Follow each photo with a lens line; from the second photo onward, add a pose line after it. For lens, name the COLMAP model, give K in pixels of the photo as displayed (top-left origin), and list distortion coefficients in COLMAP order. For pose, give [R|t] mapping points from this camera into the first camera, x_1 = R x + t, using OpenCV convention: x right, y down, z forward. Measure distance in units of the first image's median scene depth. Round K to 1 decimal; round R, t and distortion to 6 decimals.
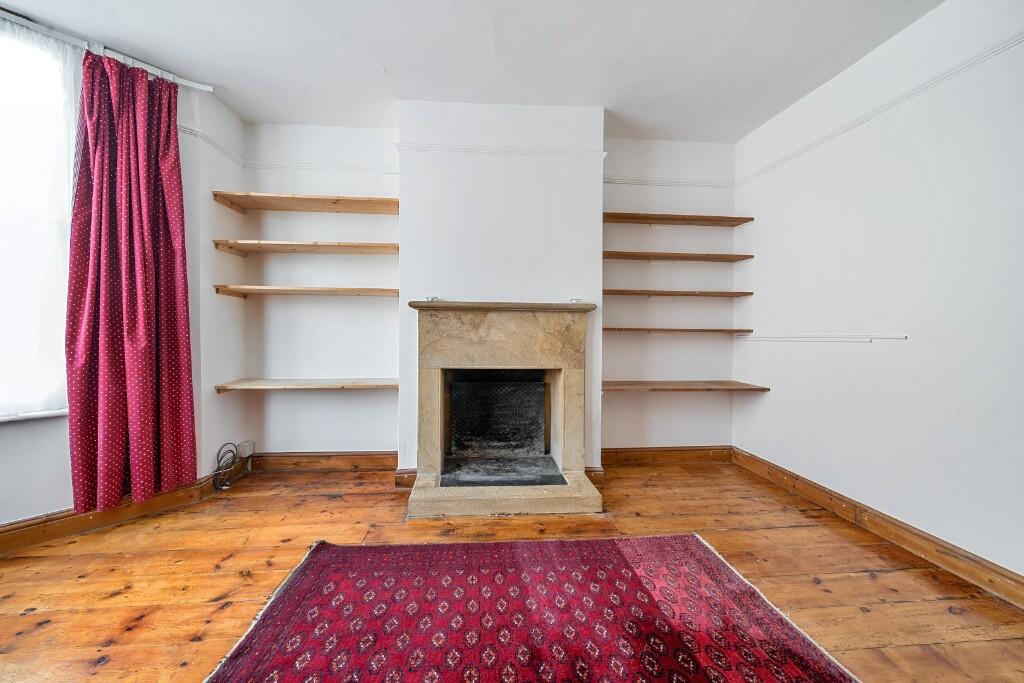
lens RADIAL K [[372.2, 0, 512.4], [0, 372.2, 324.2], [0, 0, 1]] dist [-0.005492, -0.000280]
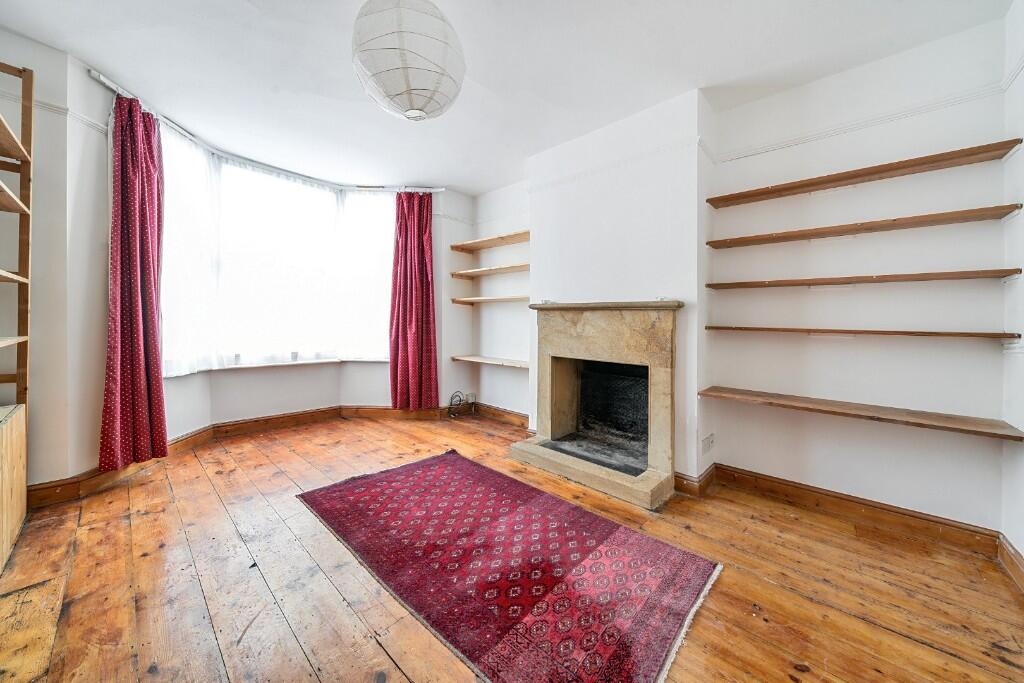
lens RADIAL K [[372.2, 0, 512.4], [0, 372.2, 324.2], [0, 0, 1]] dist [-0.005492, -0.000280]
pose [[0.664700, 0.006293, -0.747084, 0.672091], [-0.010486, 0.999945, -0.000907, 0.012096], [0.747037, 0.008437, 0.664729, 0.053138]]
